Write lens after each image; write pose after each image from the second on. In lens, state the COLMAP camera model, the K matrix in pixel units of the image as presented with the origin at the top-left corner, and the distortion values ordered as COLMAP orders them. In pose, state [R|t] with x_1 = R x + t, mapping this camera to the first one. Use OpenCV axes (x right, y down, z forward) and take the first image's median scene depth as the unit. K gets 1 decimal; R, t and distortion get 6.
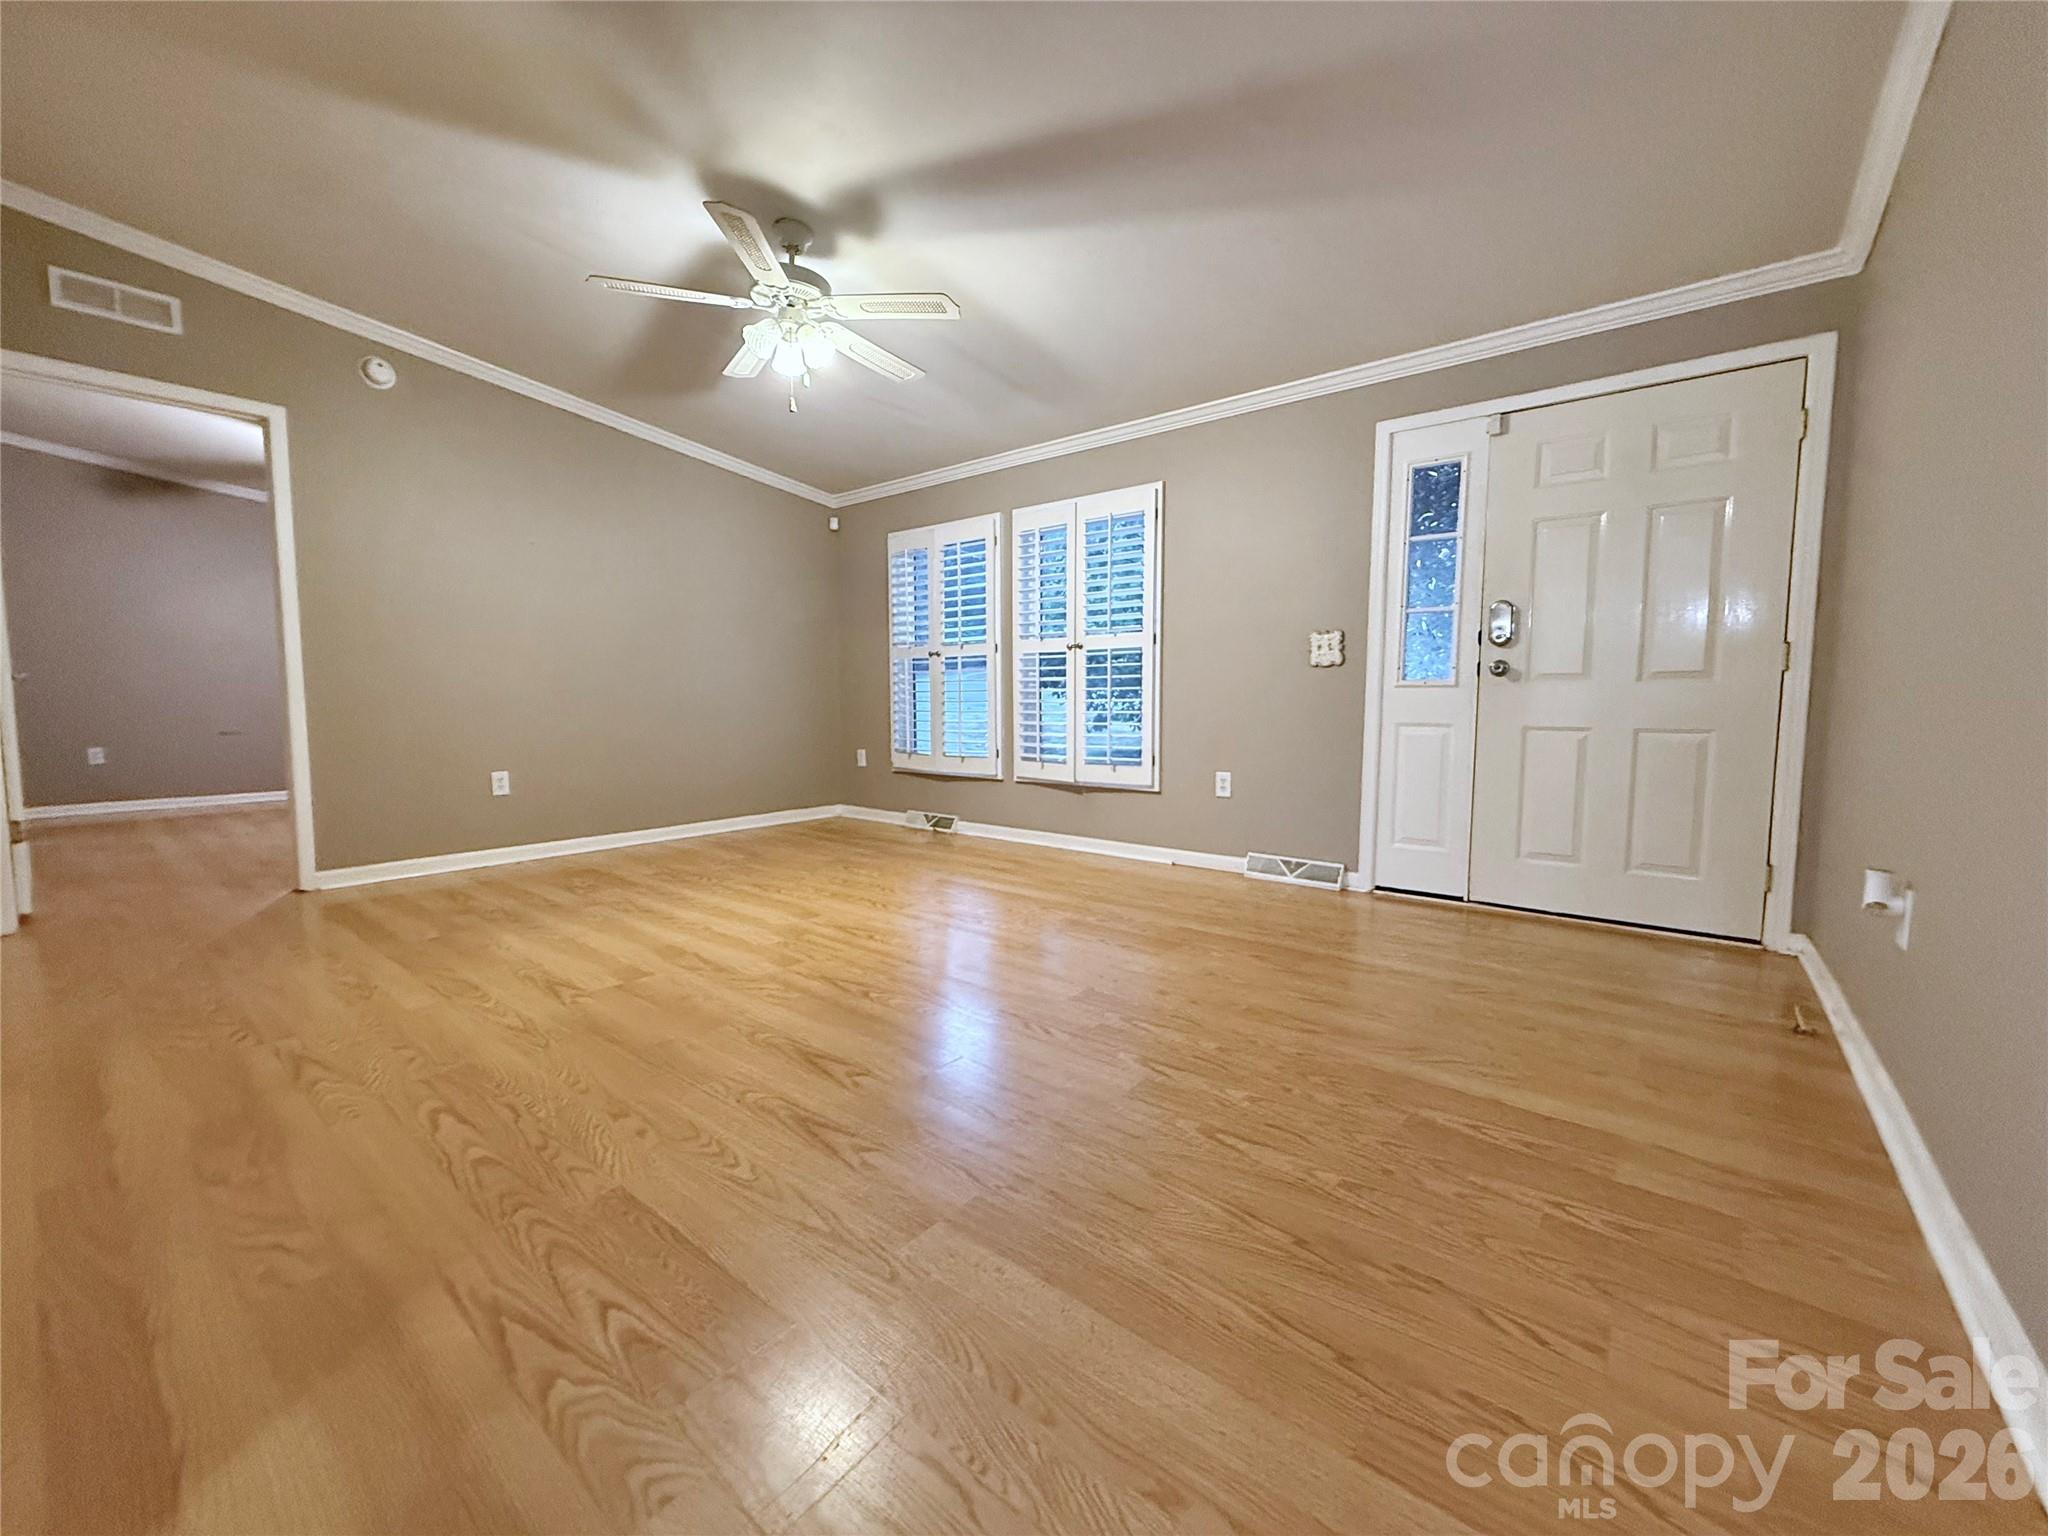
lens RADIAL K [[825.5, 0, 1024.0], [0, 825.5, 768.0], [0, 0, 1]] dist [-0.003429, -0.000618]
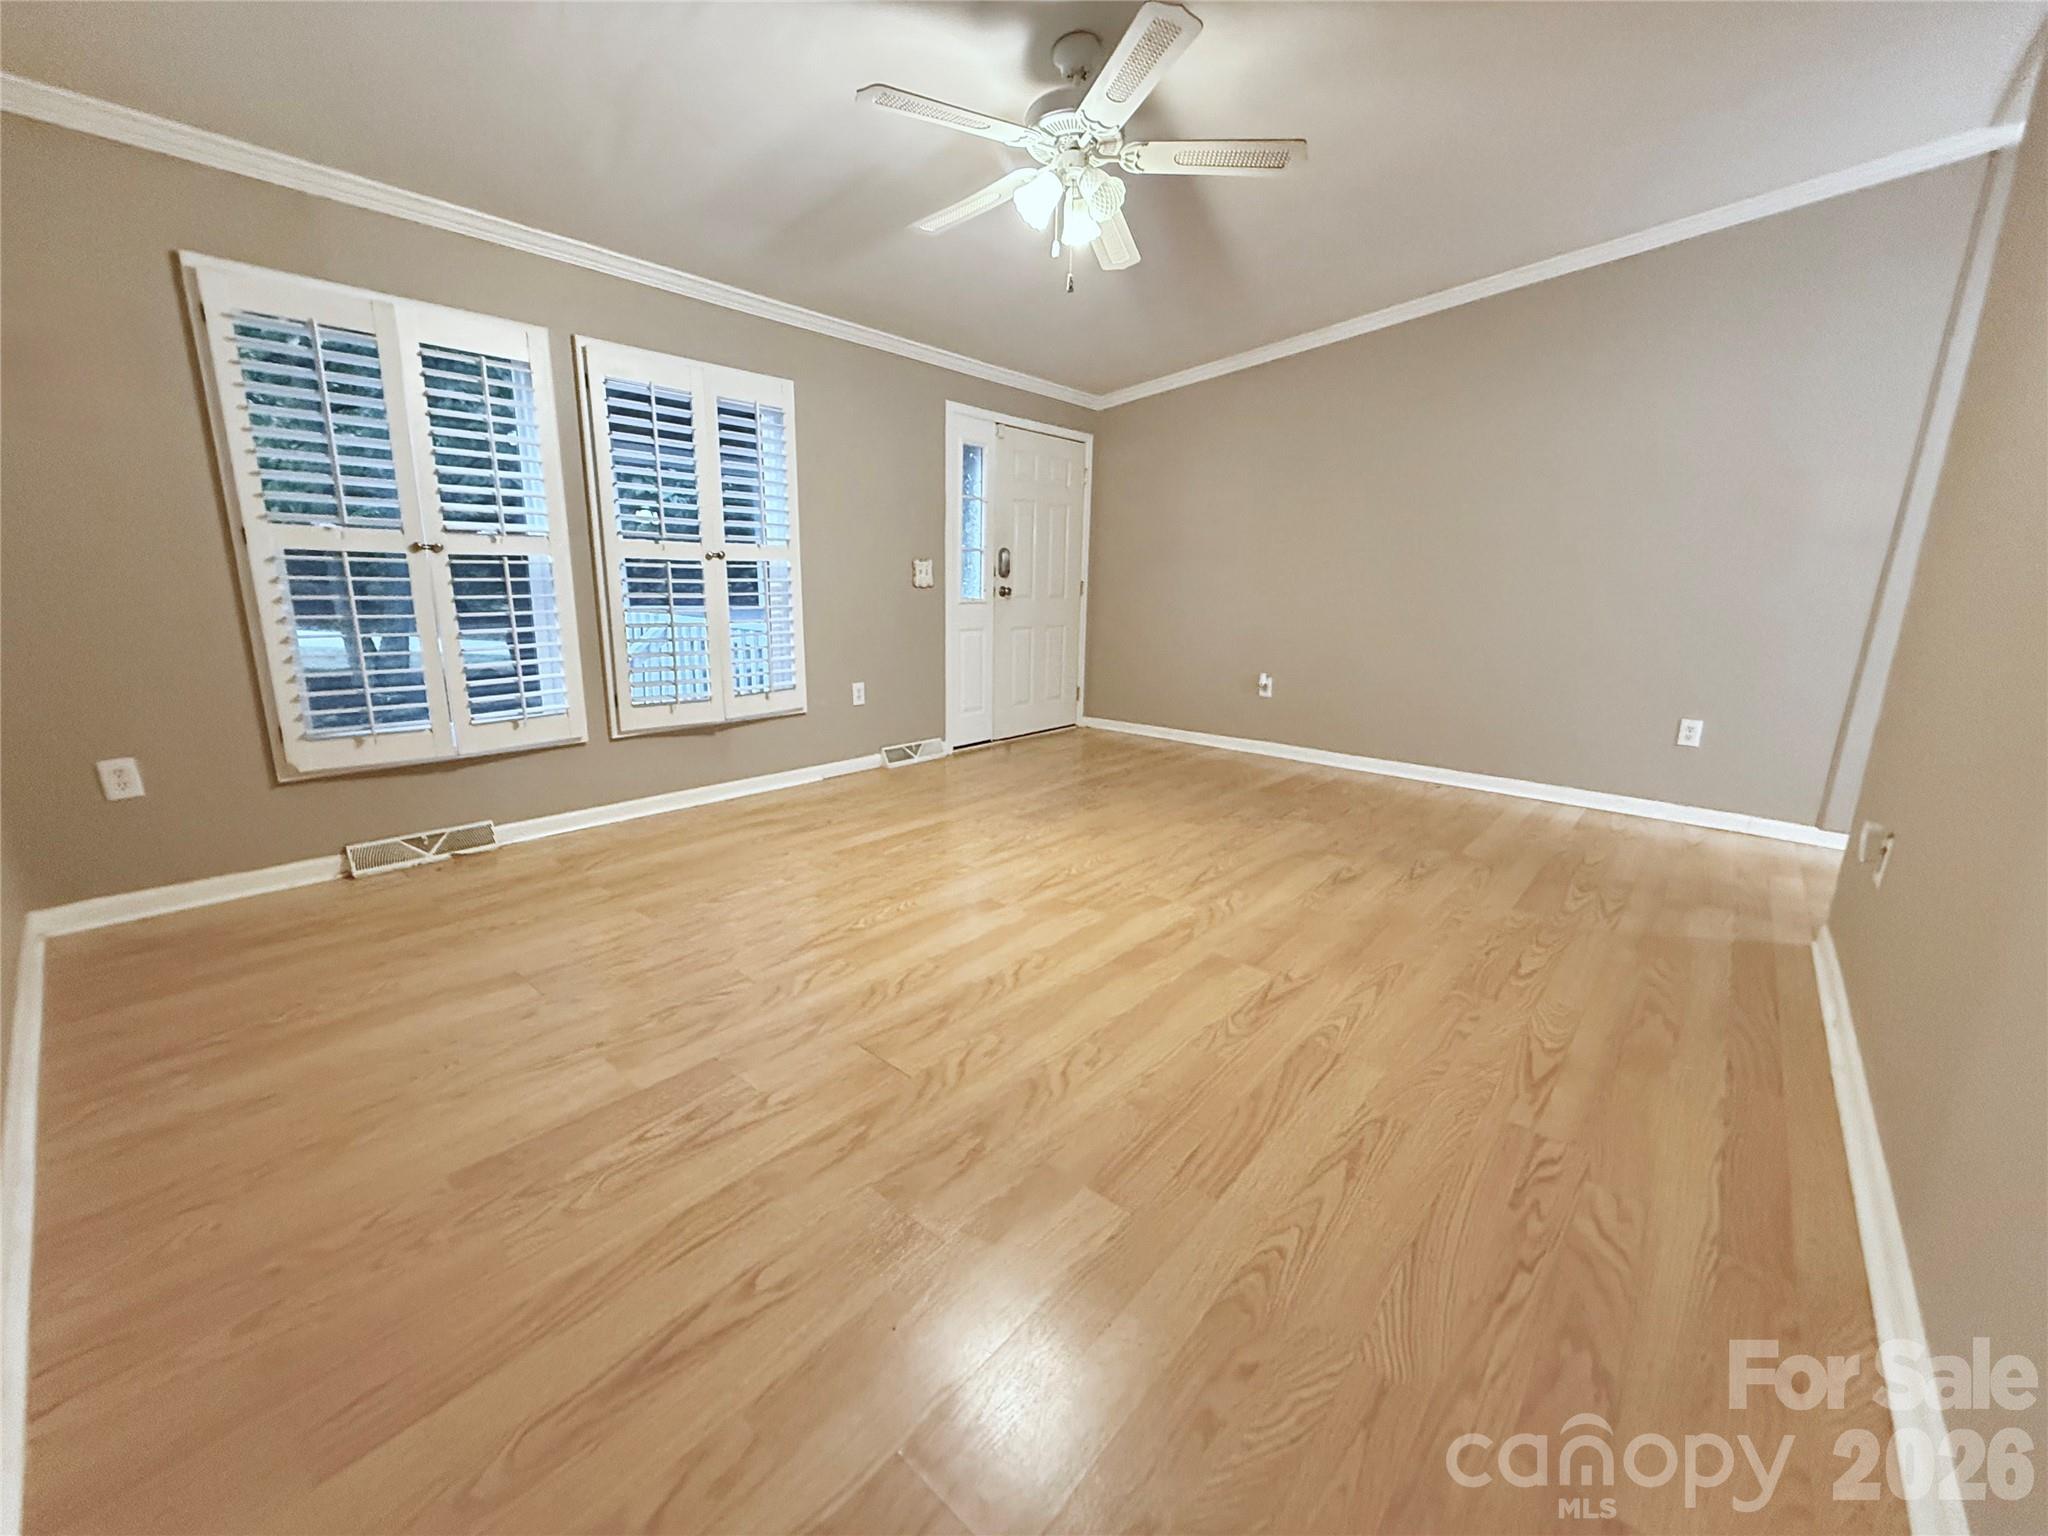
lens RADIAL K [[811.3, 0, 1024.0], [0, 811.3, 768.0], [0, 0, 1]] dist [0.000860, 0.000128]
pose [[0.031044, -0.227251, 0.973341, -1.227635], [0.067995, 0.972035, 0.224778, -0.166750], [-0.997203, 0.059205, 0.045628, 1.089133]]
